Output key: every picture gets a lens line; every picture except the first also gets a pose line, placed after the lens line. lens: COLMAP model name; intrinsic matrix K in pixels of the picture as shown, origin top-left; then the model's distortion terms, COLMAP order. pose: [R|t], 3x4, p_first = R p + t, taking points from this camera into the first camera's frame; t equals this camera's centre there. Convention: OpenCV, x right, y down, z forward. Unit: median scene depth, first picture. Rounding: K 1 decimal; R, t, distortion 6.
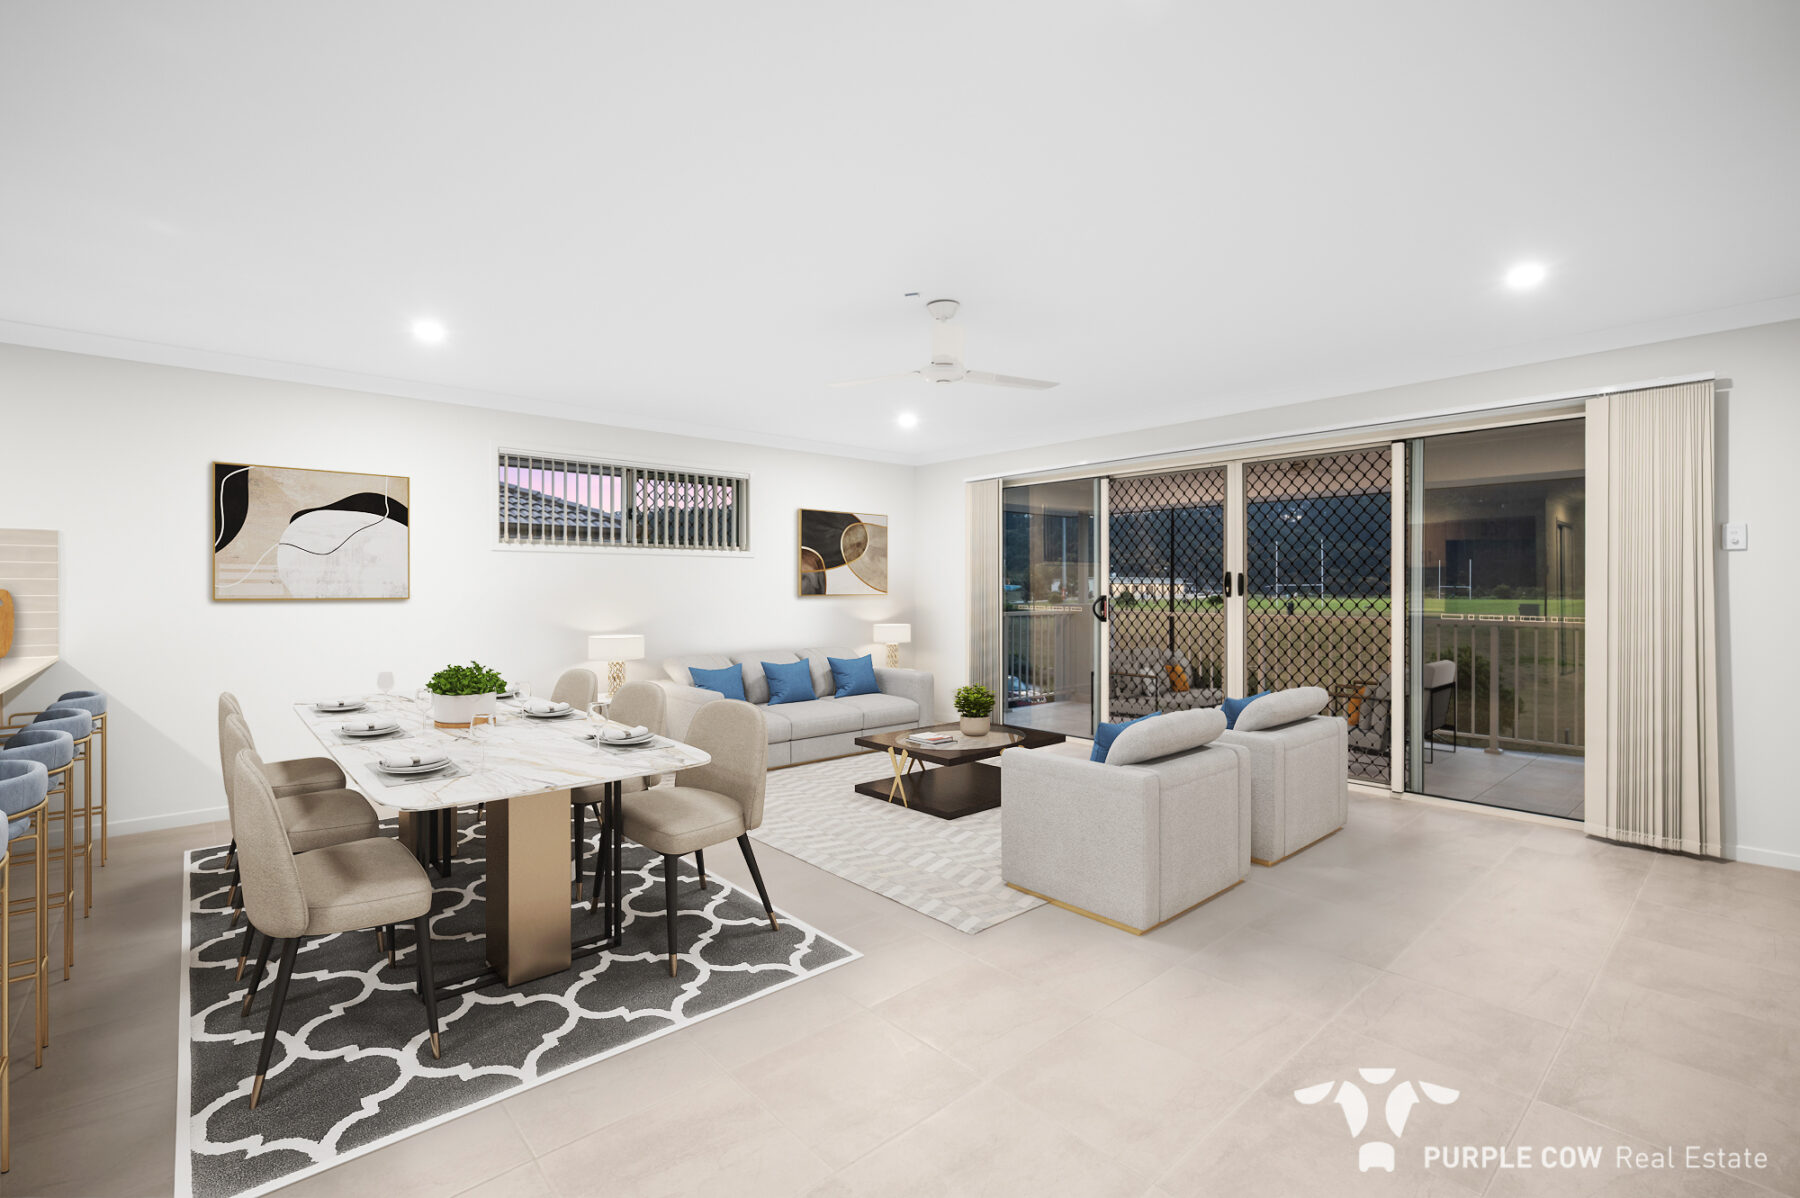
lens RADIAL K [[786.9, 0, 855.1], [0, 786.9, 593.3], [0, 0, 1]] dist [0.002452, 0.000080]
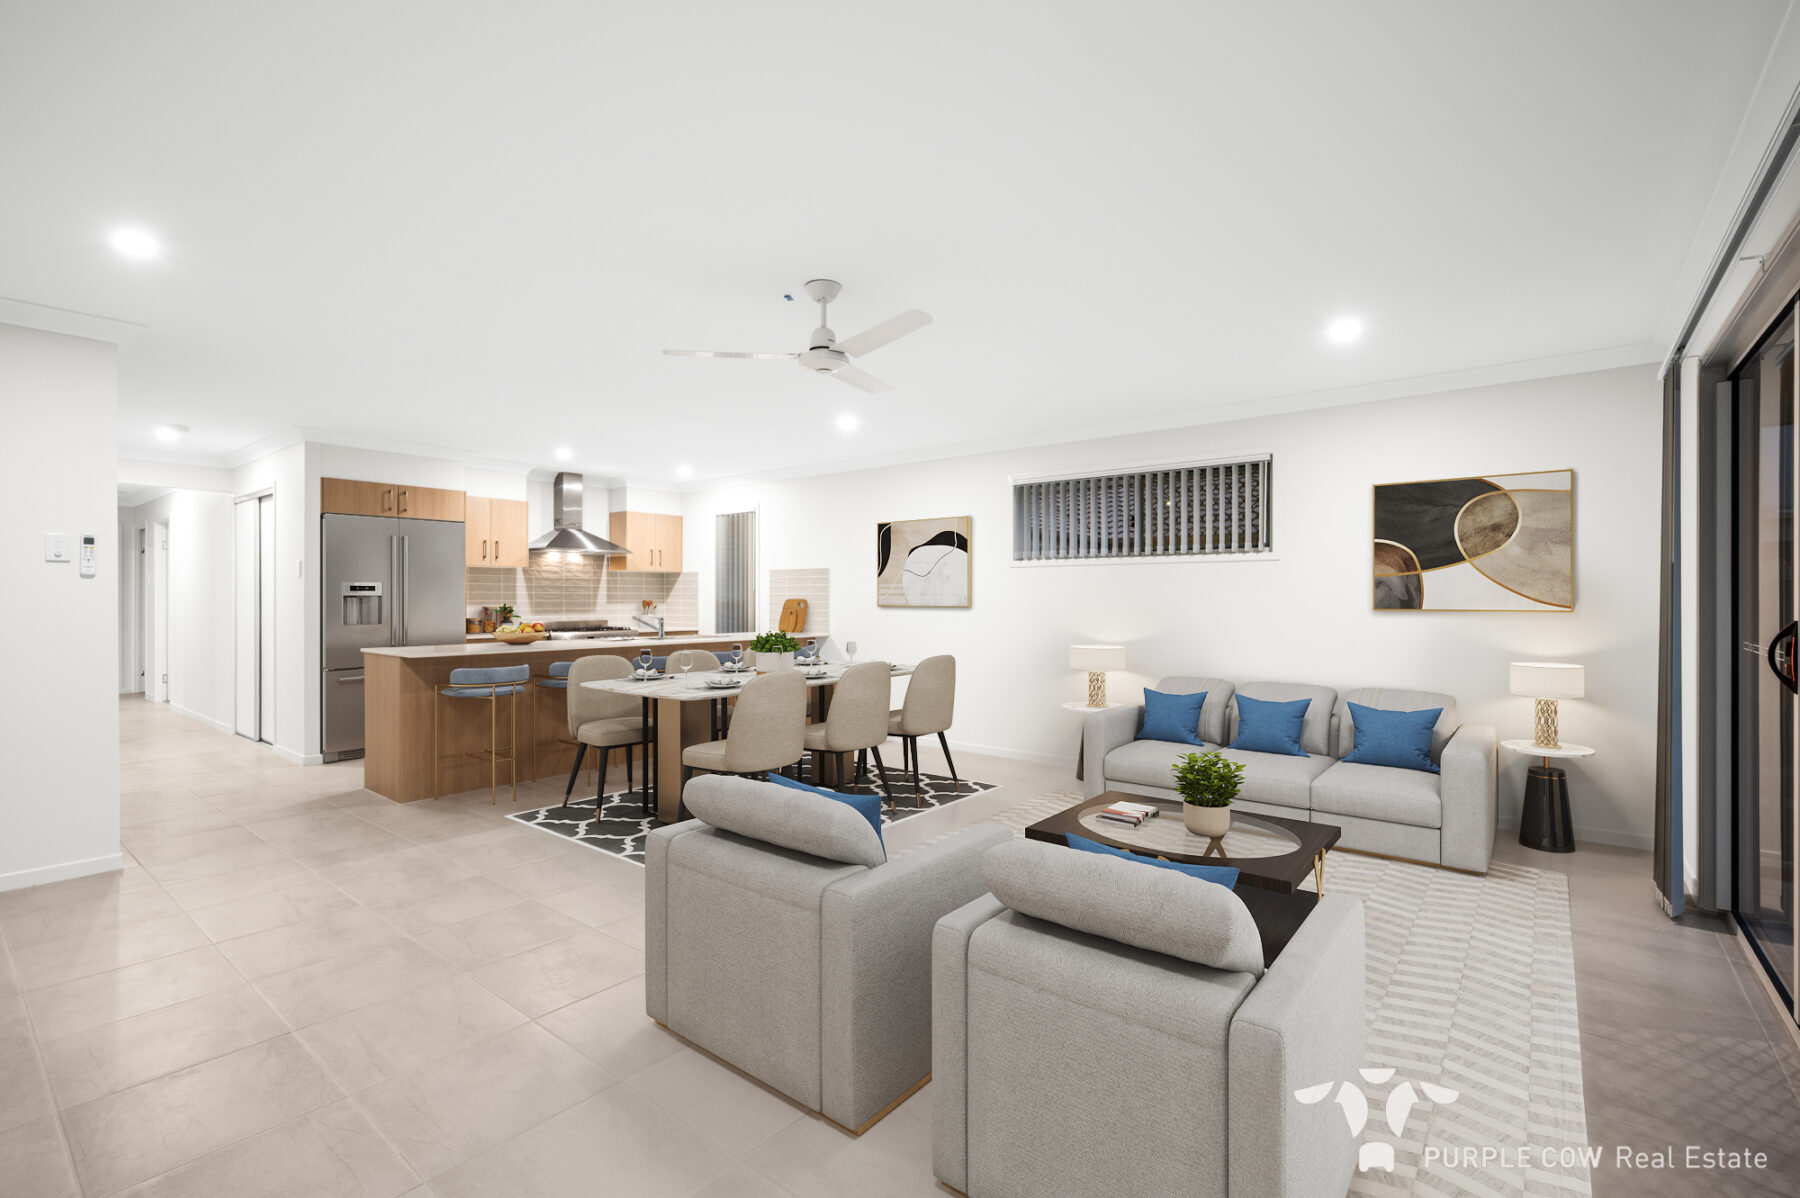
lens RADIAL K [[786.9, 0, 855.1], [0, 786.9, 593.3], [0, 0, 1]] dist [0.002452, 0.000080]
pose [[0.155663, -0.003651, -0.987803, 0.551953], [-0.006832, 0.999965, -0.004773, -0.005736], [0.987787, 0.007491, 0.155633, 0.447432]]
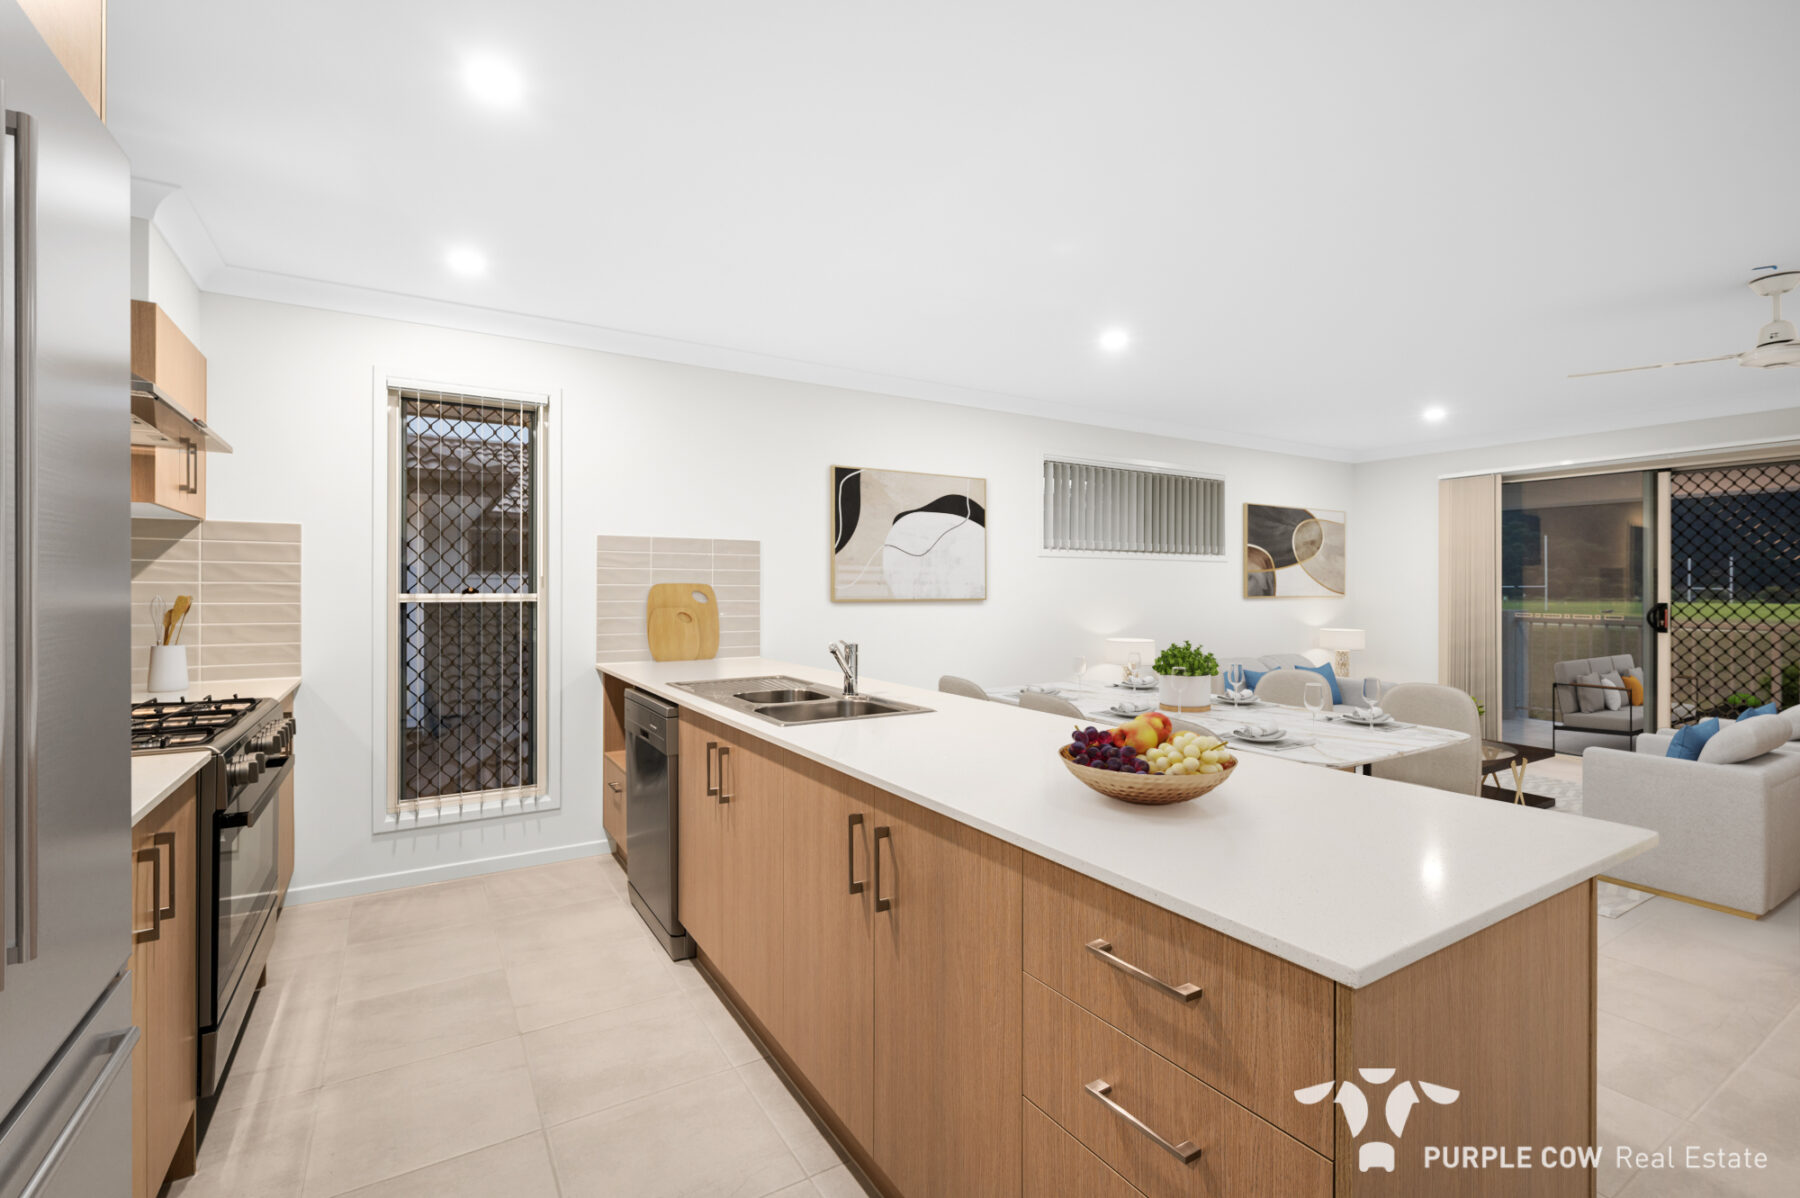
lens RADIAL K [[786.9, 0, 855.1], [0, 786.9, 593.3], [0, 0, 1]] dist [0.002452, 0.000080]
pose [[0.982675, 0.015800, -0.184663, -0.371015], [-0.013135, 0.999791, 0.015646, -0.010118], [0.184871, -0.012949, 0.982677, -0.011122]]
